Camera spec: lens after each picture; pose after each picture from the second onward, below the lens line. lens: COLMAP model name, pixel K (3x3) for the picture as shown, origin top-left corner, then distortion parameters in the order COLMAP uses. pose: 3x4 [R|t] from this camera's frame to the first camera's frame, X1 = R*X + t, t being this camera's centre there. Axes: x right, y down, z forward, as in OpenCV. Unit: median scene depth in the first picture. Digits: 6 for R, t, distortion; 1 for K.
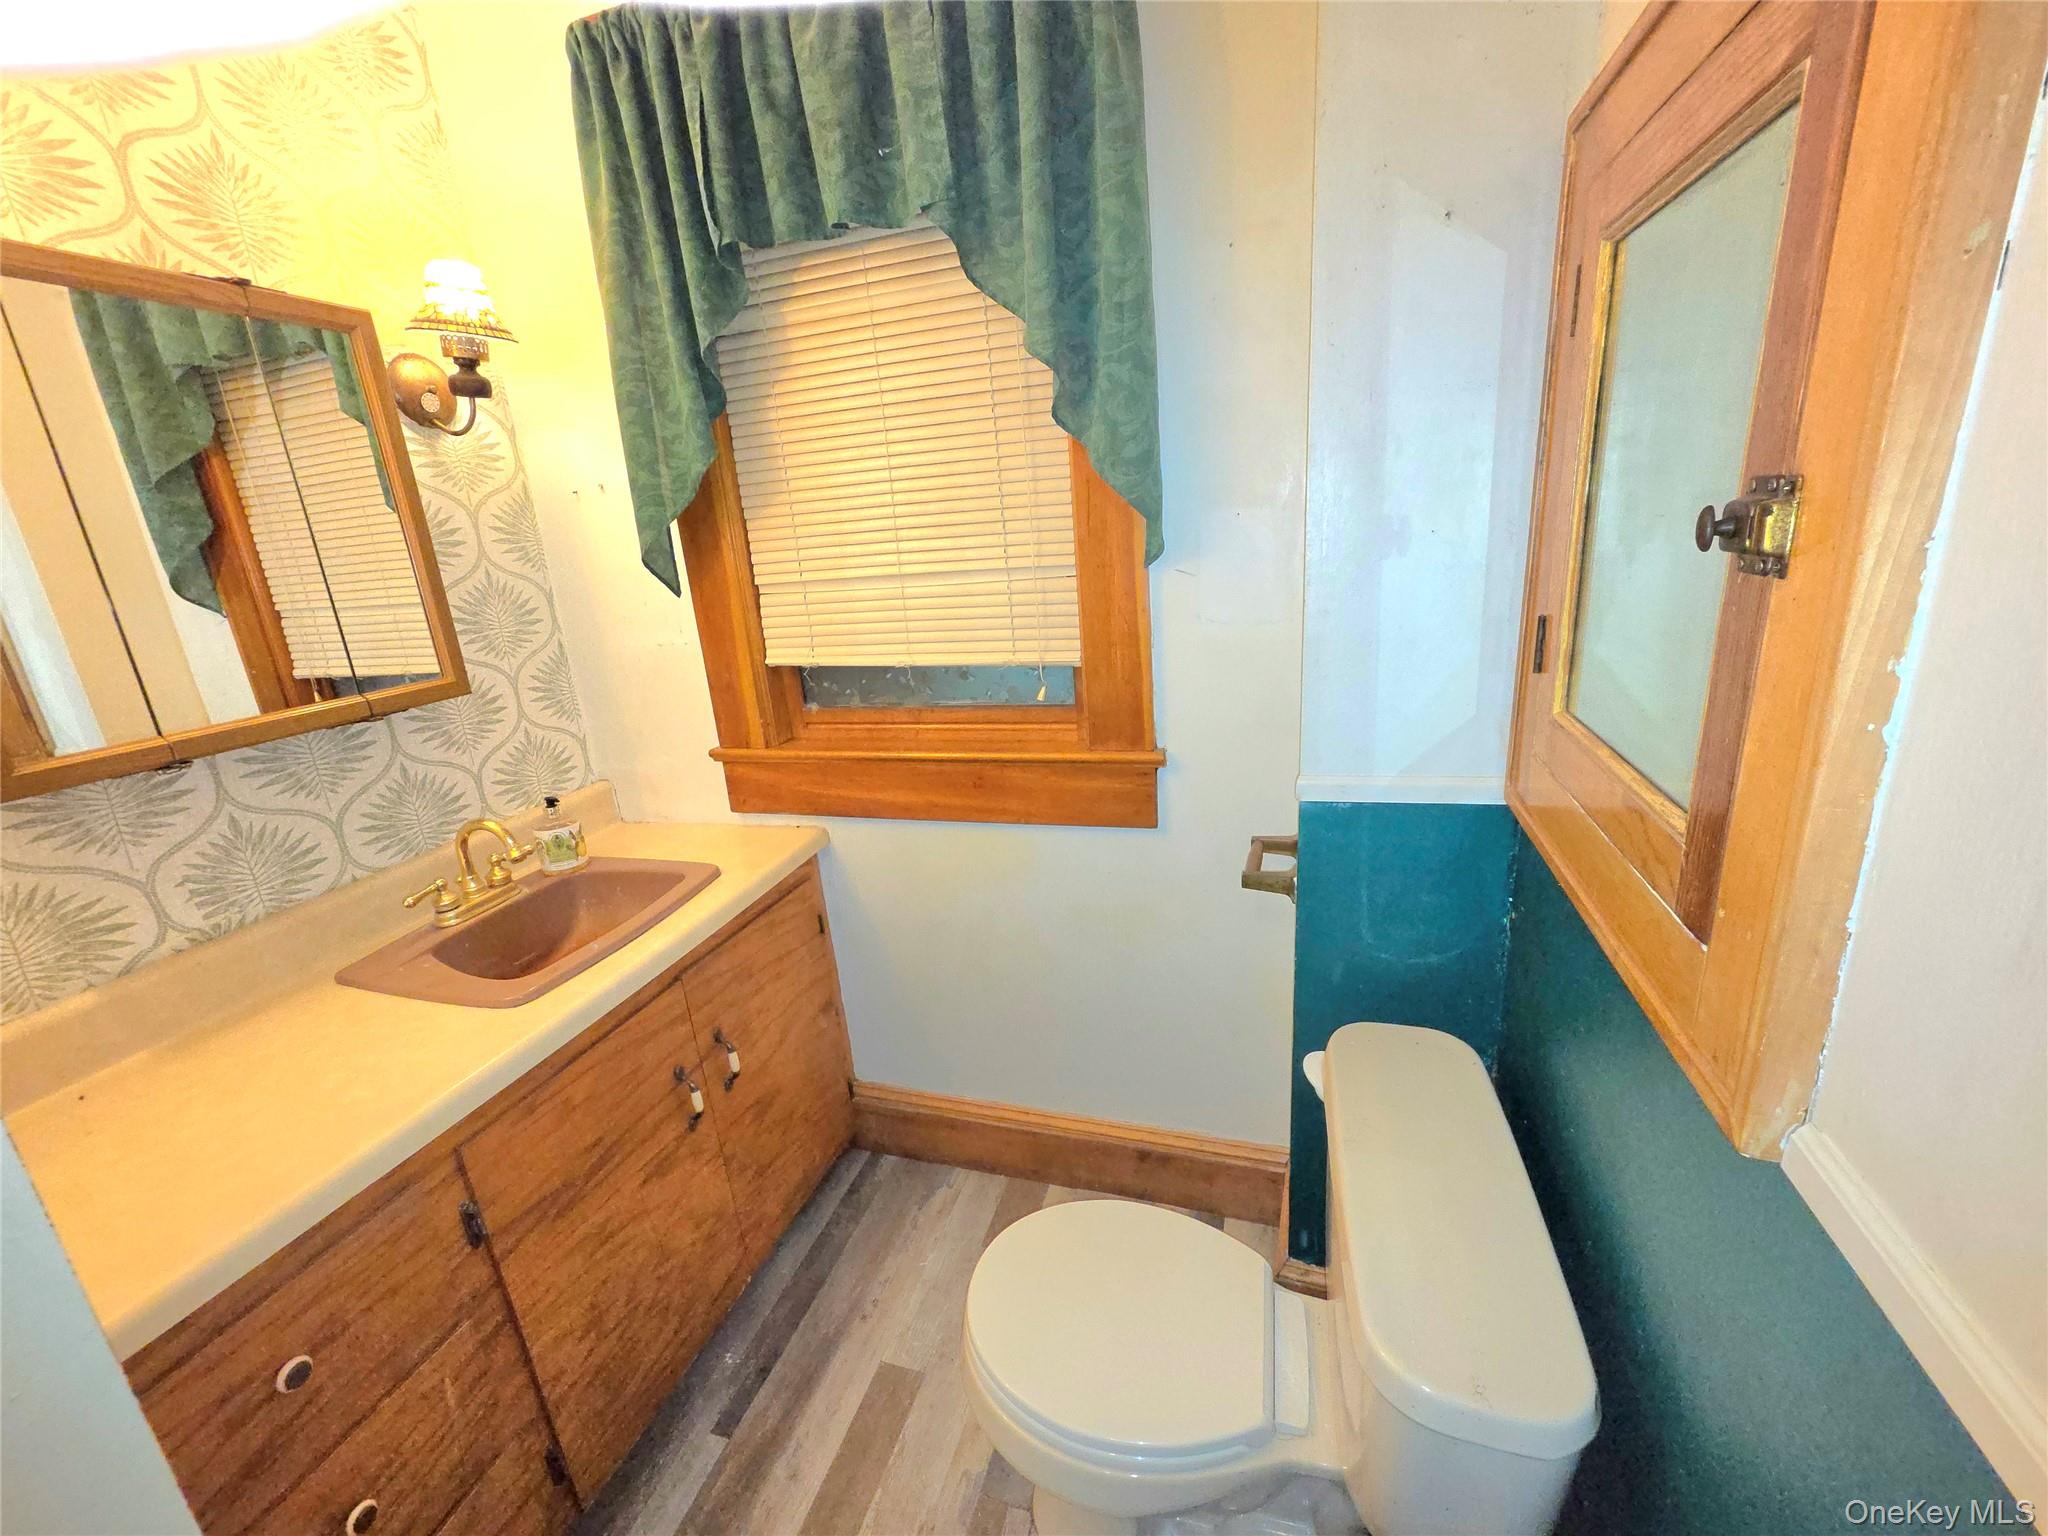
lens RADIAL K [[849.0, 0, 1020.8], [0, 849.0, 772.8], [0, 0, 1]] dist [-0.003242, -0.000323]
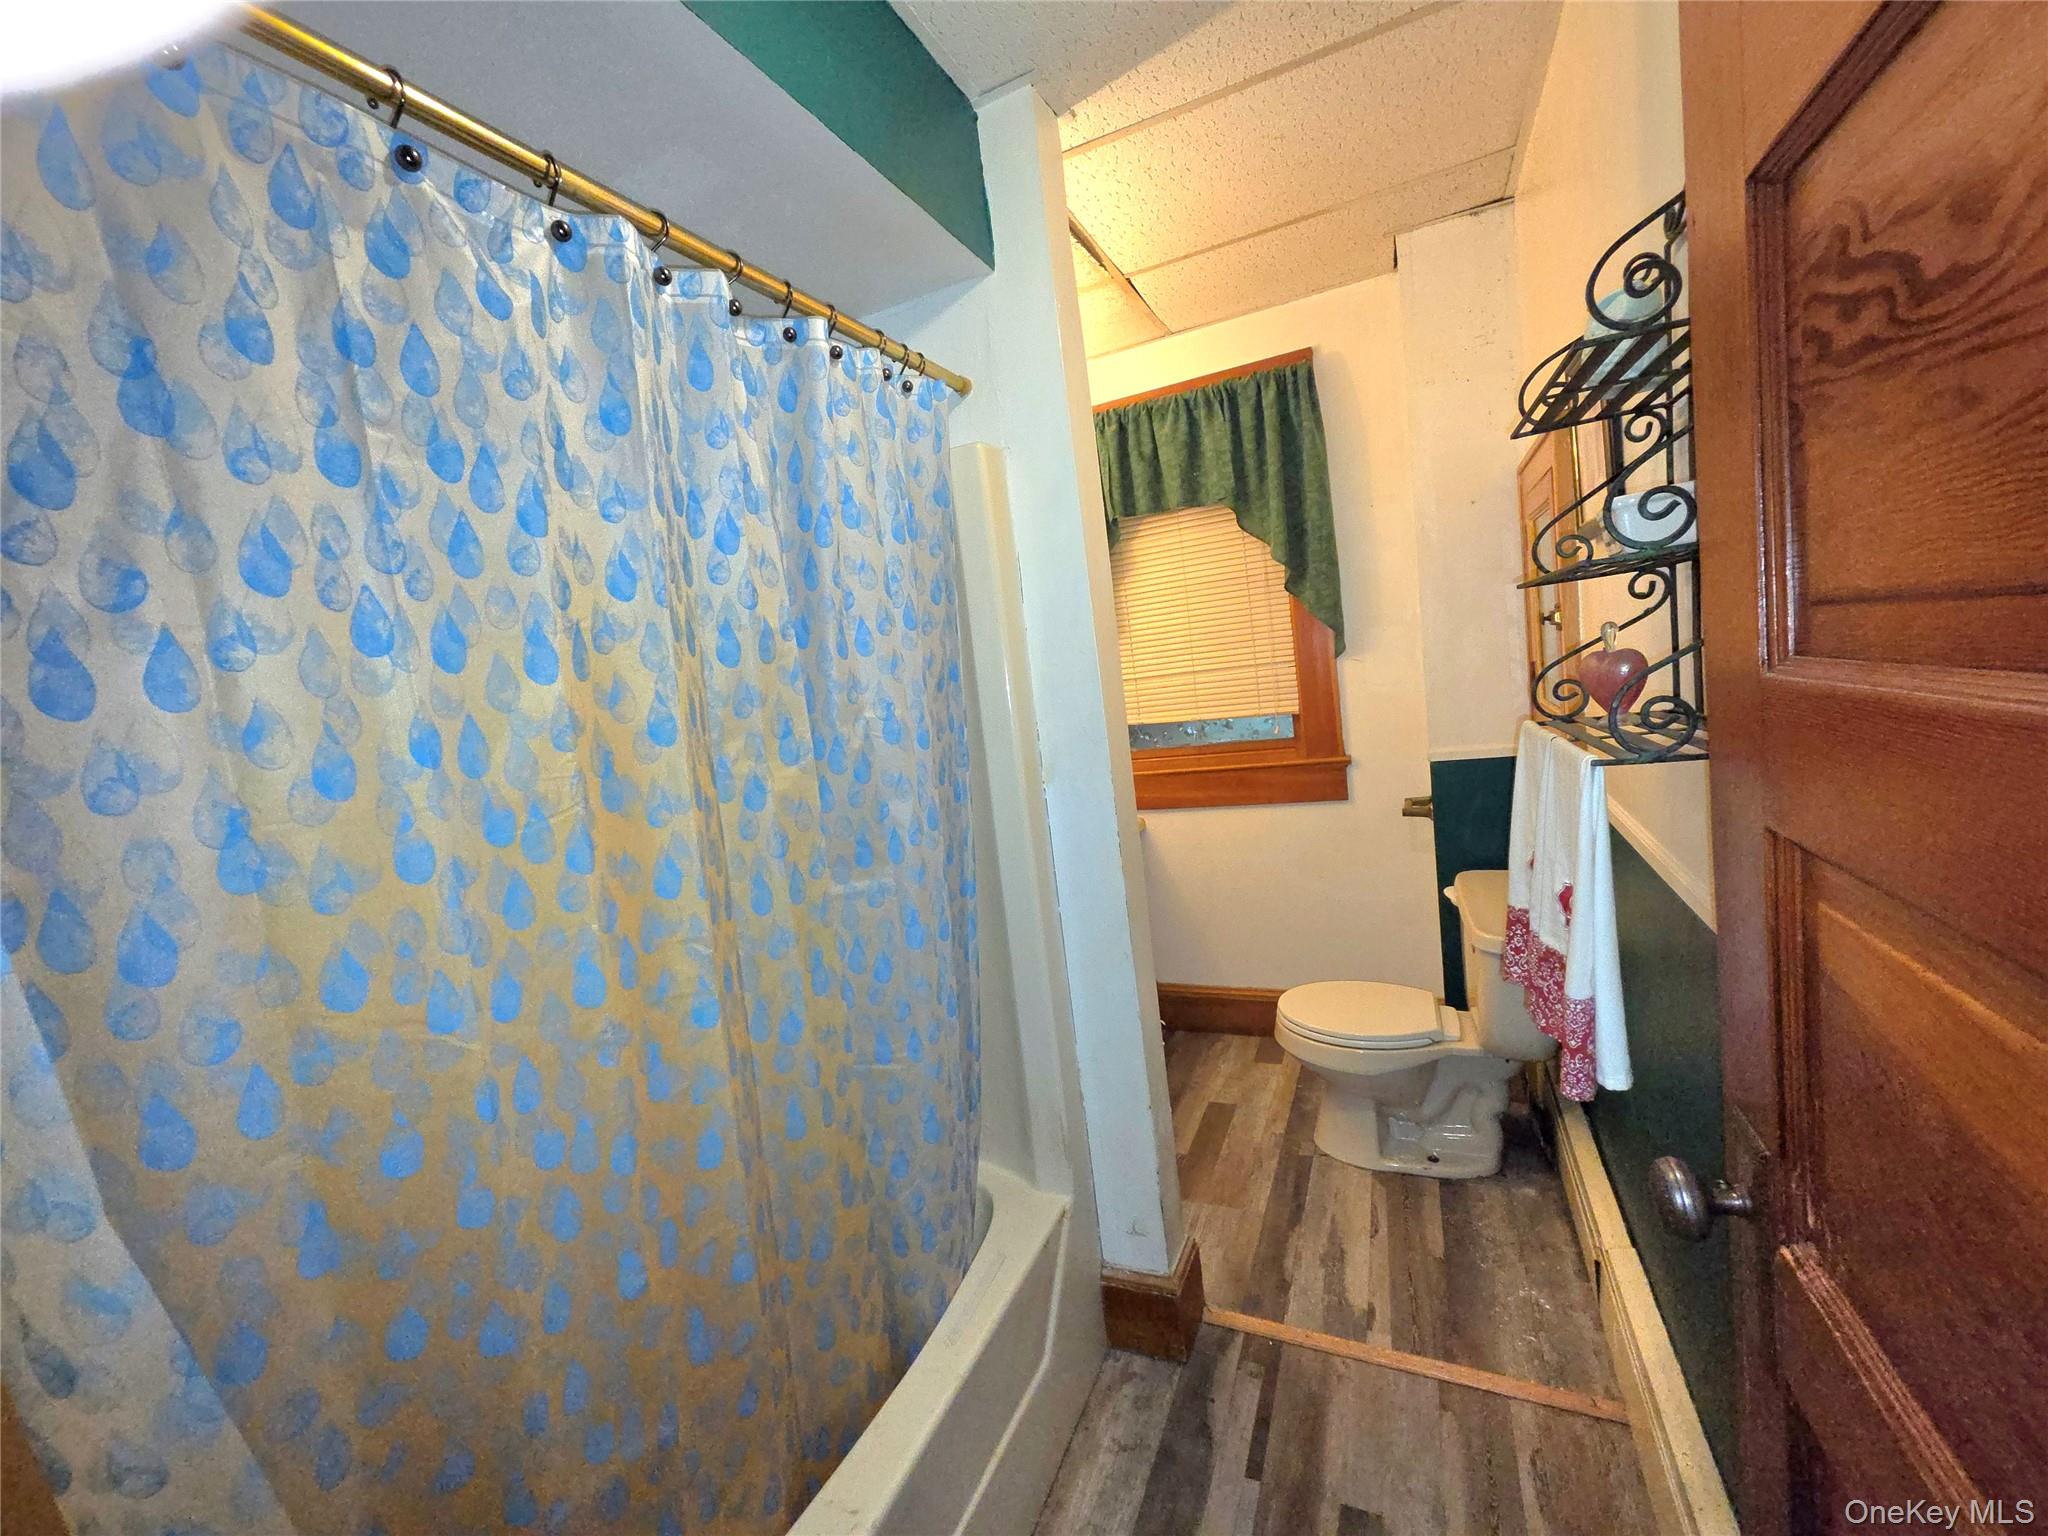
lens RADIAL K [[849.0, 0, 1016.7], [0, 849.0, 763.1], [0, 0, 1]] dist [-0.003242, -0.000323]
pose [[0.991230, -0.031313, -0.128384, -0.356973], [0.009049, 0.985324, -0.170453, 0.340264], [0.131837, 0.167797, 0.976966, -1.016512]]
